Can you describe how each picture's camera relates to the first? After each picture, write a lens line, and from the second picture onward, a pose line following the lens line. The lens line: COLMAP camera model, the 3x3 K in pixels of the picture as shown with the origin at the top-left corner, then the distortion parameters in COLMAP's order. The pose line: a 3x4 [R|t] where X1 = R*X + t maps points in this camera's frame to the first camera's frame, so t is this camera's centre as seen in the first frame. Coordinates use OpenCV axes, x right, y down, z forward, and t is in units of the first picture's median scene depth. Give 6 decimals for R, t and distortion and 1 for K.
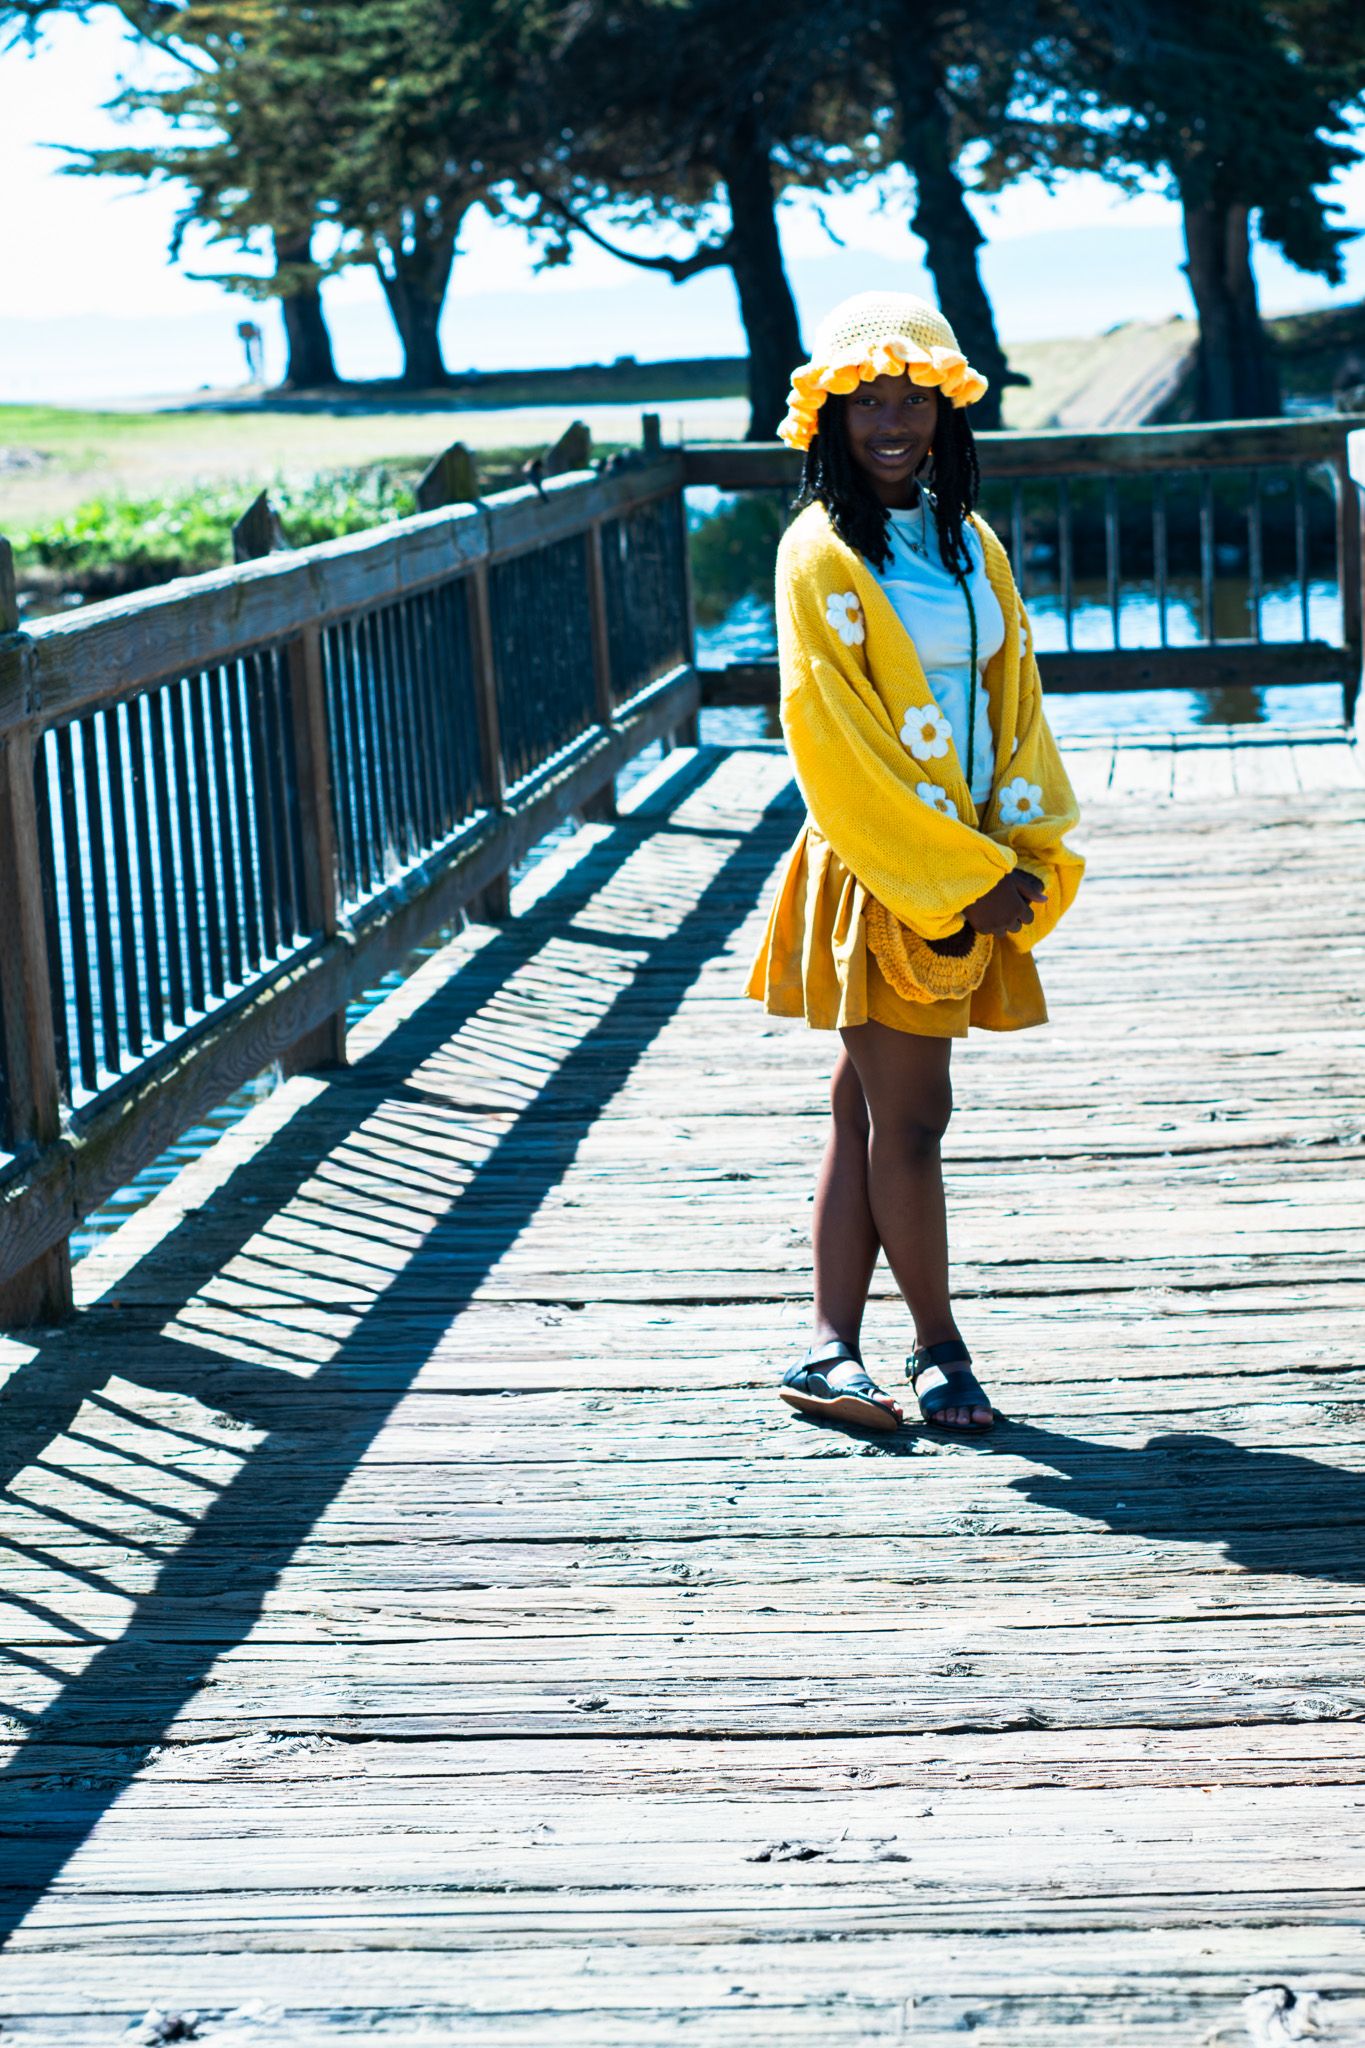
lens RADIAL K [[4562.1, 0, 675.2], [0, 4562.1, 1018.2], [0, 0, 1]] dist [0.284623, 0.000000]
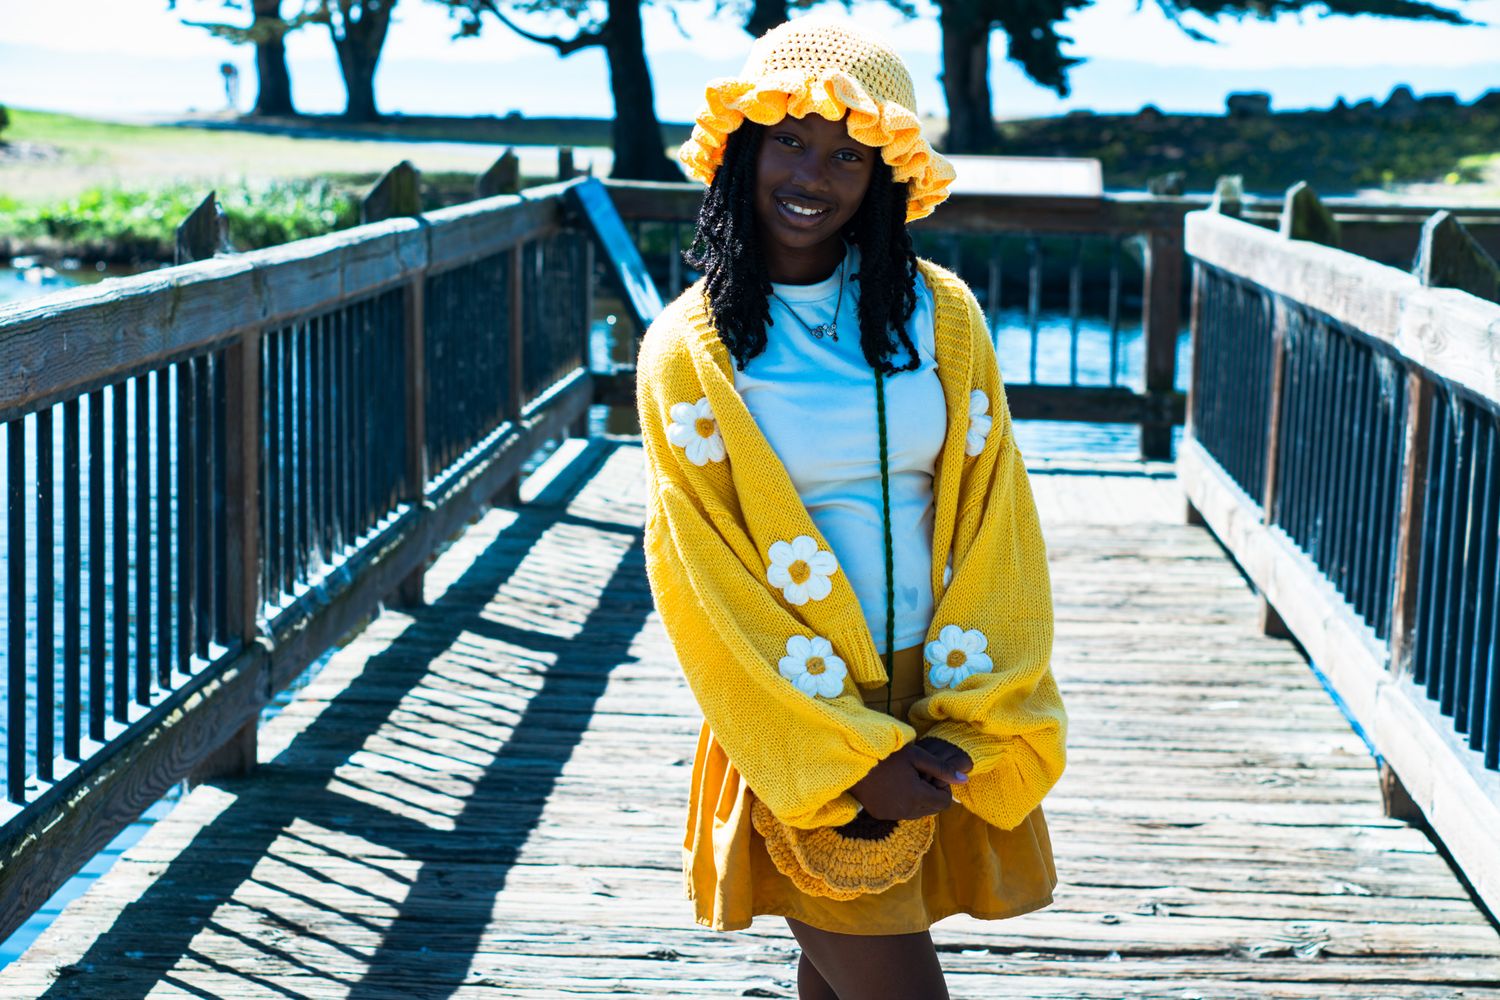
lens RADIAL K [[3341.4, 0, 751.5], [0, 3341.4, 504.5], [0, 0, 1]] dist [0.284623, 0.000000]
pose [[0.995435, 0.066125, 0.068830, -0.015310], [-0.064018, 0.997423, -0.032382, -0.025008], [-0.070794, 0.027827, 0.997103, 0.211553]]
